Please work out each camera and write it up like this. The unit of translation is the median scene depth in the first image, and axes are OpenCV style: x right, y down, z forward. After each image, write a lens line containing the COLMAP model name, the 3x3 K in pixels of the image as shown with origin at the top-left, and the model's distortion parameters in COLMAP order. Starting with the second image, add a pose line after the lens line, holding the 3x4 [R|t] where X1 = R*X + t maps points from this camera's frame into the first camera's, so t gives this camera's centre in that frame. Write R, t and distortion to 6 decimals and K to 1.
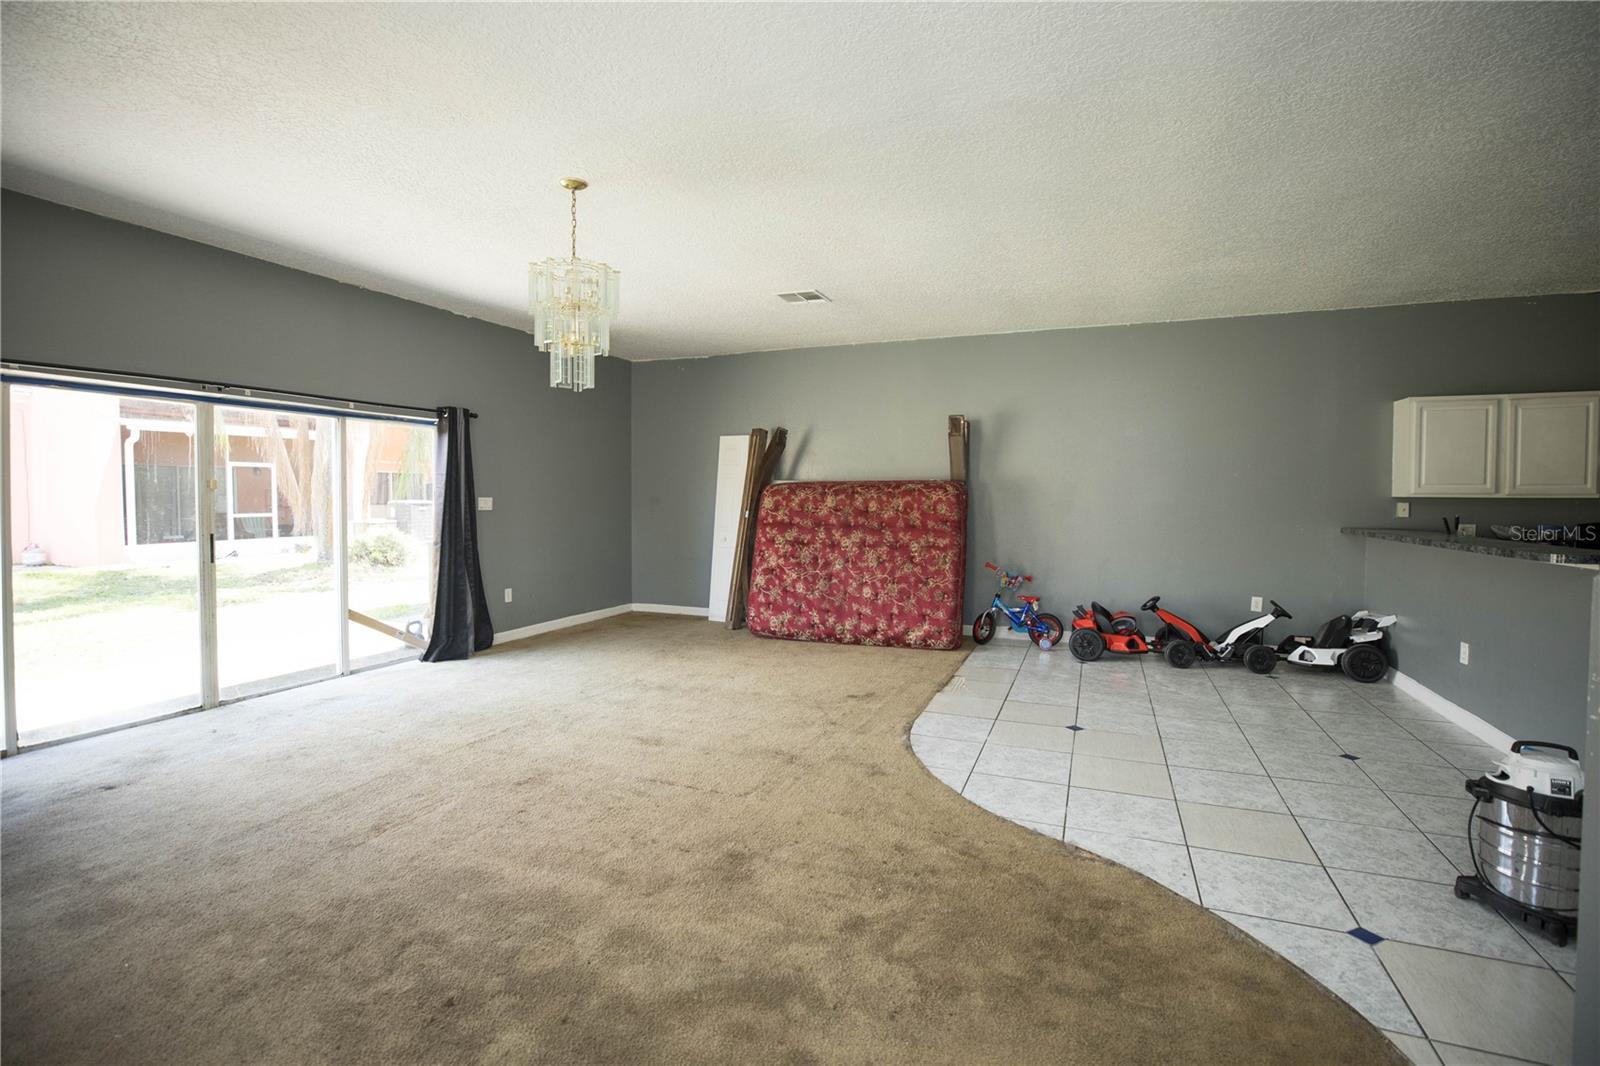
lens RADIAL K [[725.2, 0, 807.9], [0, 725.2, 527.5], [0, 0, 1]] dist [-0.043745, 0.011757]
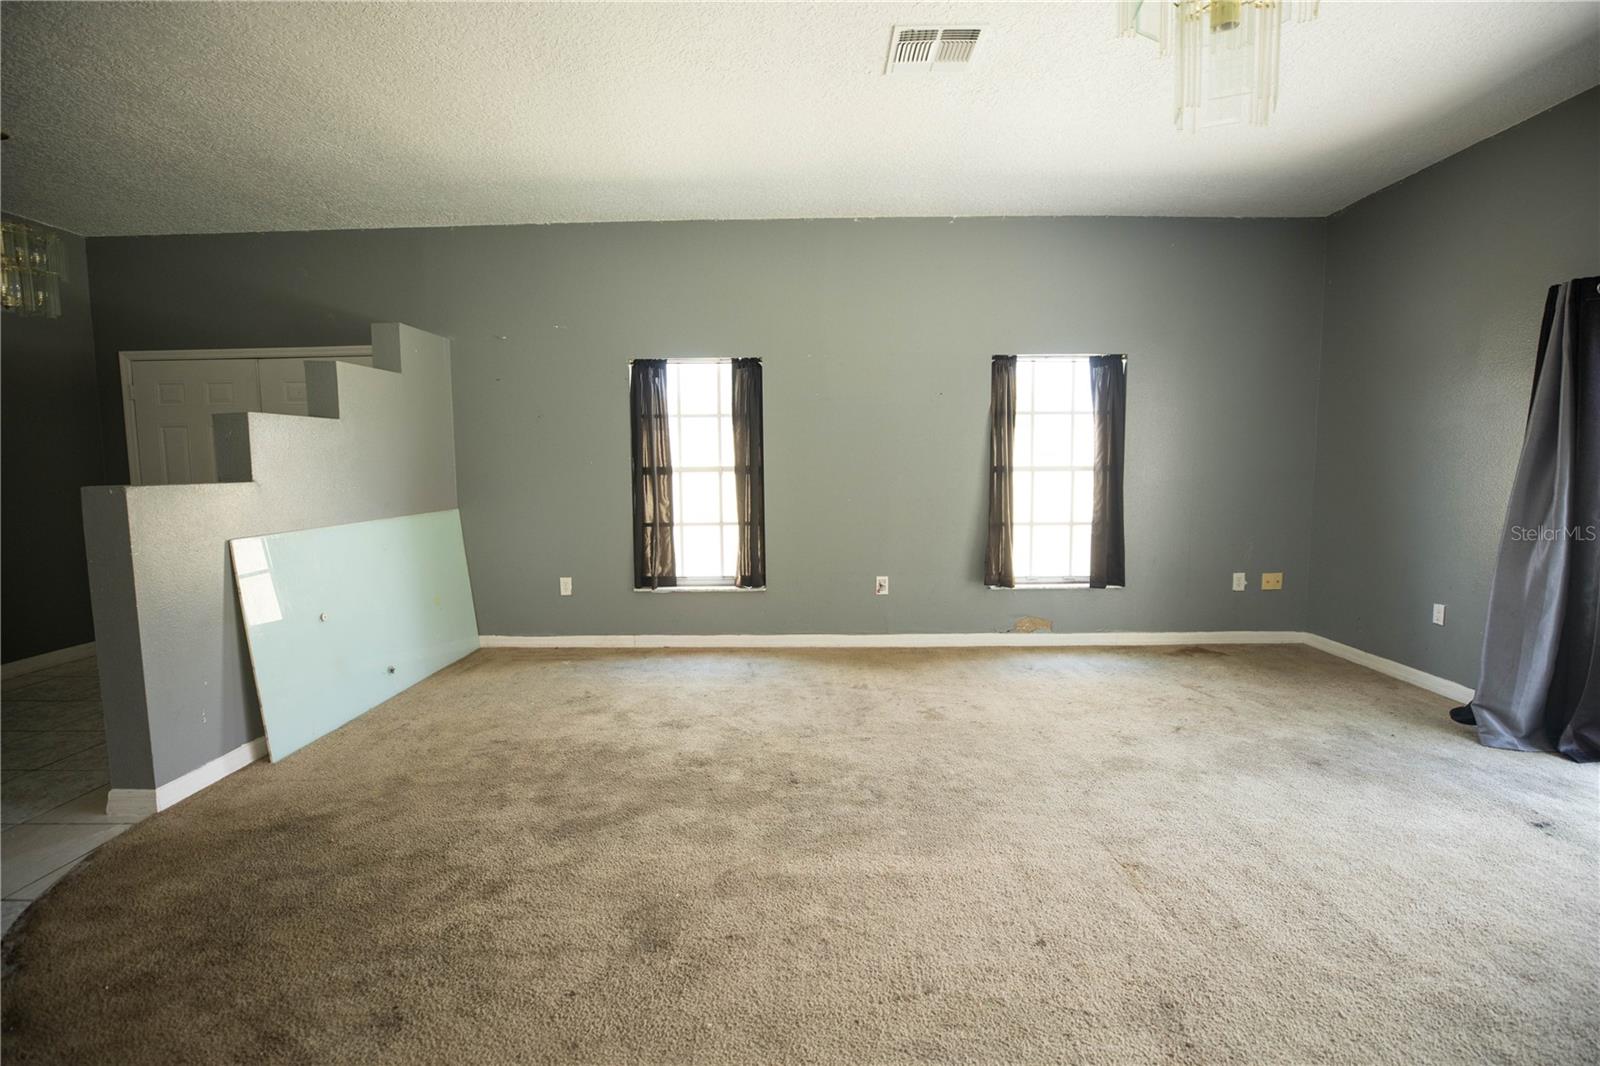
lens RADIAL K [[725.2, 0, 807.9], [0, 725.2, 527.5], [0, 0, 1]] dist [-0.043745, 0.011757]
pose [[-0.931439, 0.041524, -0.361520, -0.000283], [-0.008758, 0.990622, 0.136347, -0.023518], [0.363792, 0.130165, -0.922341, 0.757732]]
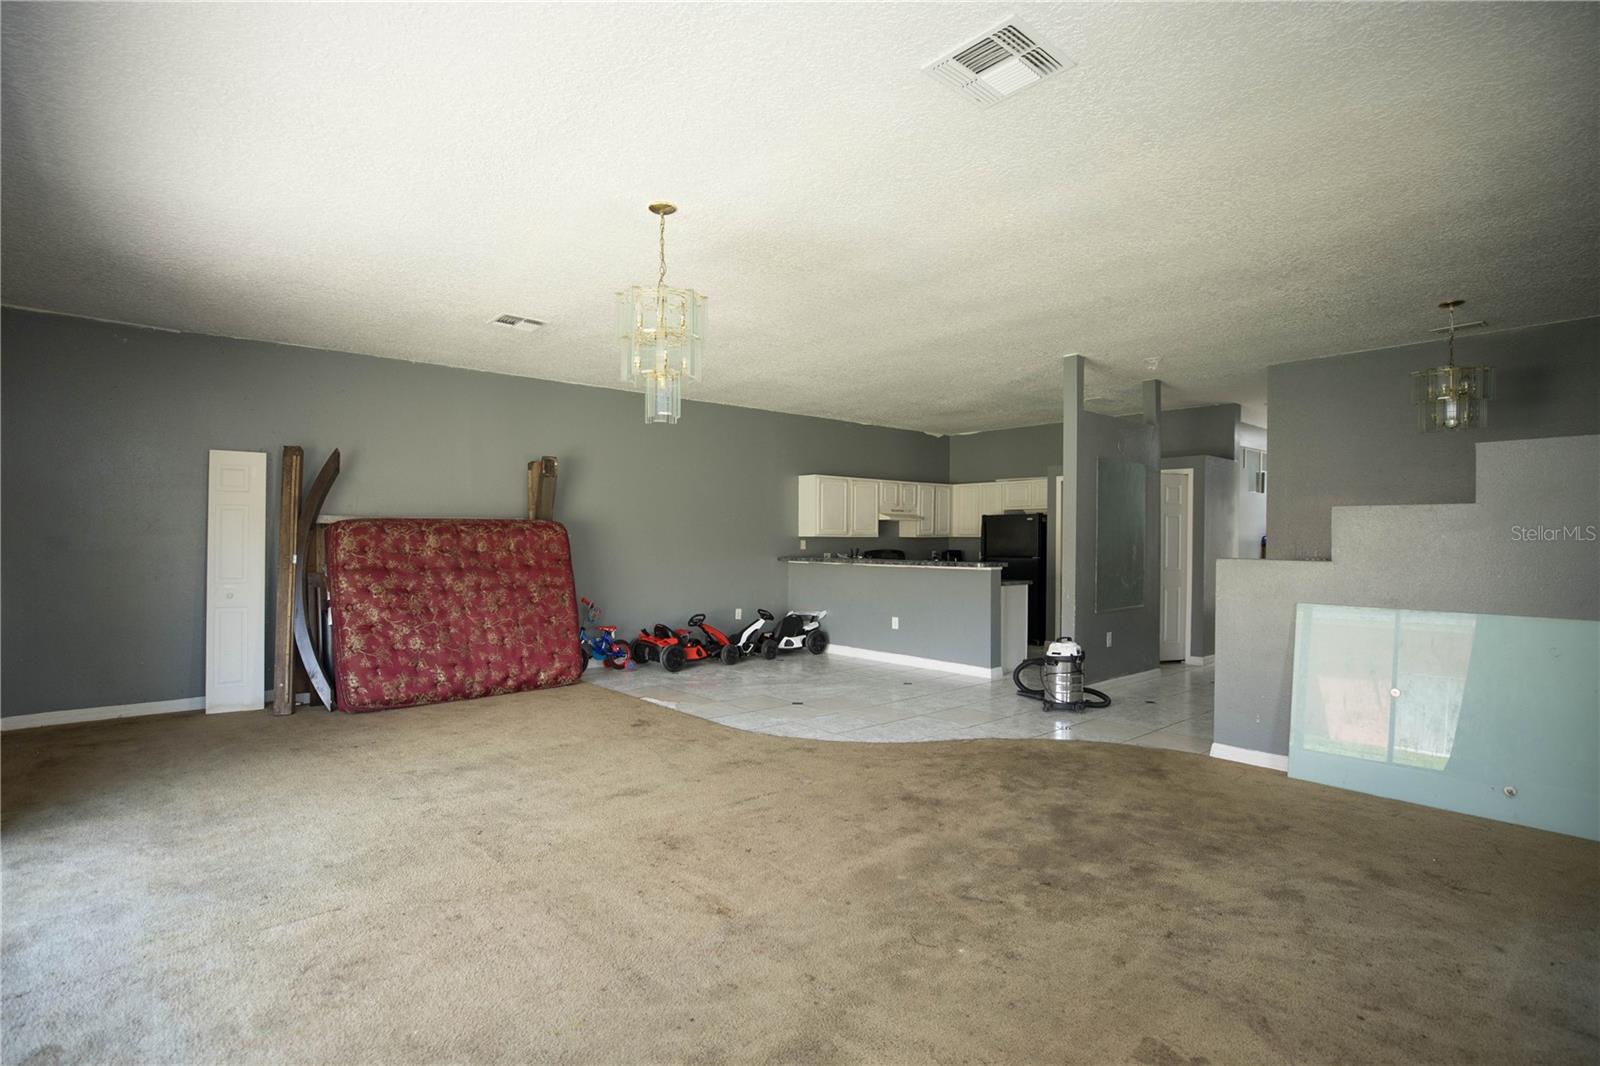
lens RADIAL K [[777.2, 0, 770.9], [0, 777.2, 536.4], [0, 0, 1]] dist [-0.046456, 0.015400]
pose [[0.475802, 0.001662, 0.879551, -0.694730], [0.036104, 0.999118, -0.021419, -0.008650], [-0.878811, 0.041947, 0.475322, 0.231114]]
